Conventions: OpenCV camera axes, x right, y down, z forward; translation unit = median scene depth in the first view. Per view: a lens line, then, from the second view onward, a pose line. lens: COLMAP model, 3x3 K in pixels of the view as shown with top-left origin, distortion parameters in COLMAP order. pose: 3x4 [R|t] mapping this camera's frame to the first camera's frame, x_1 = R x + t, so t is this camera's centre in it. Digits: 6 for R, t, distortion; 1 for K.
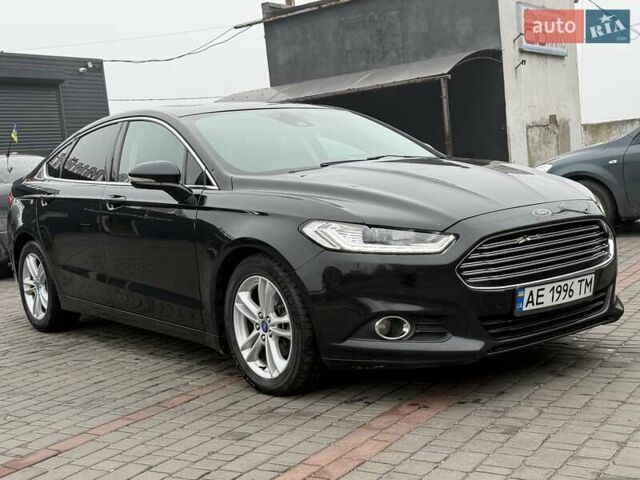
lens RADIAL K [[880.1, 0, 320.0], [0, 880.1, 240.0], [0, 0, 1]] dist [0.212758, -0.437914]
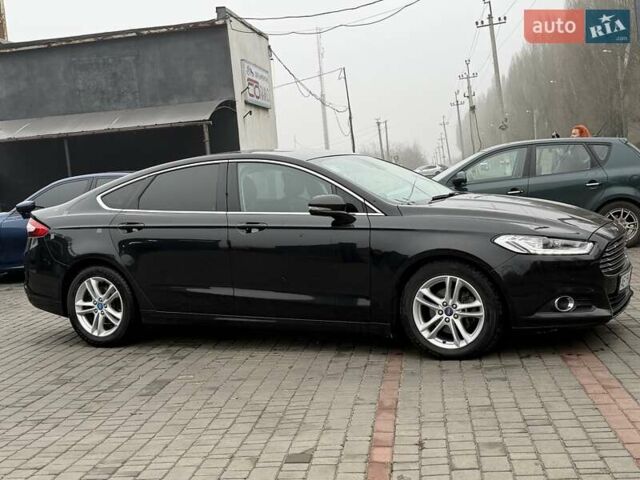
lens RADIAL K [[880.1, 0, 320.0], [0, 880.1, 240.0], [0, 0, 1]] dist [0.212758, -0.437914]
pose [[0.904121, -0.013366, 0.427068, -0.866143], [0.032416, 0.998776, -0.037367, 0.030540], [-0.426046, 0.047628, 0.903447, -0.194618]]
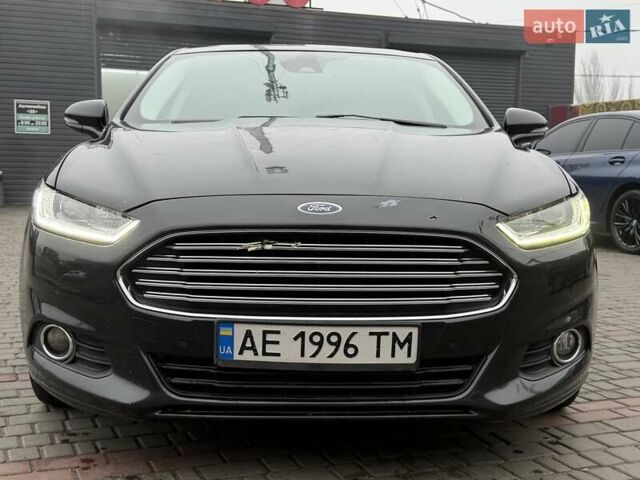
lens RADIAL K [[880.1, 0, 320.0], [0, 880.1, 240.0], [0, 0, 1]] dist [0.212758, -0.437914]
pose [[0.809865, 0.145696, -0.568235, 0.571958], [-0.134314, 0.988988, 0.062150, -0.045278], [0.571032, 0.025989, 0.820516, 0.493890]]
